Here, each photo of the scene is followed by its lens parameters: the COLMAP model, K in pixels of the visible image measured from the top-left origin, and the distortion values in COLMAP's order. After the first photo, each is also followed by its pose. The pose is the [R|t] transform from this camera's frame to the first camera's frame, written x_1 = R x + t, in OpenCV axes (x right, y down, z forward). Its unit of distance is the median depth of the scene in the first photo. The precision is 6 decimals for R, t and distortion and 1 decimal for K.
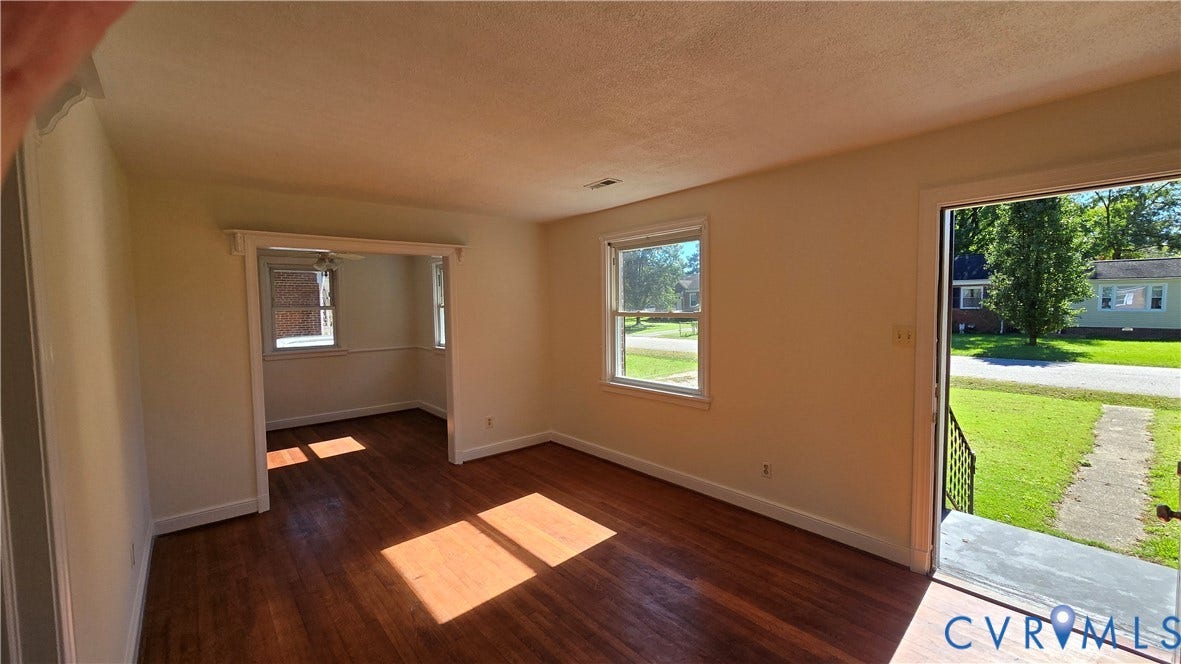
lens RADIAL K [[479.6, 0, 591.7], [0, 479.6, 333.3], [0, 0, 1]] dist [-0.000259, -0.000436]
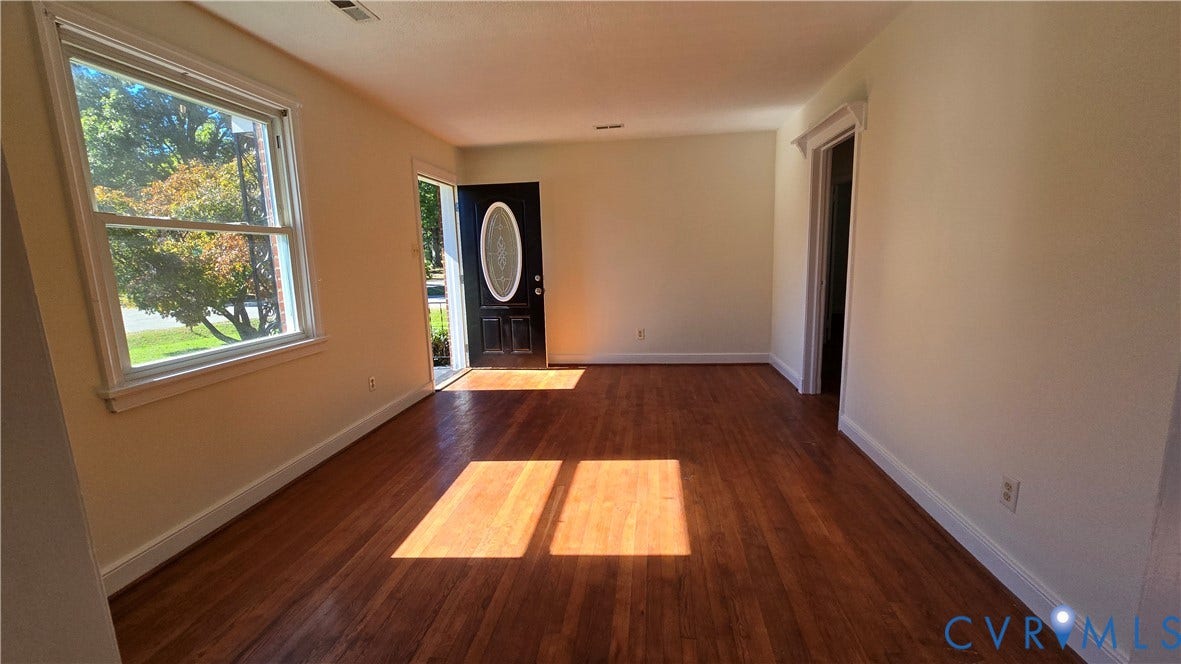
lens RADIAL K [[479.6, 0, 591.7], [0, 479.6, 333.3], [0, 0, 1]] dist [-0.000259, -0.000436]
pose [[-0.677113, -0.079986, 0.731519, -0.759886], [0.088019, 0.978135, 0.188424, 0.021846], [-0.730596, 0.191972, -0.655268, 1.389900]]
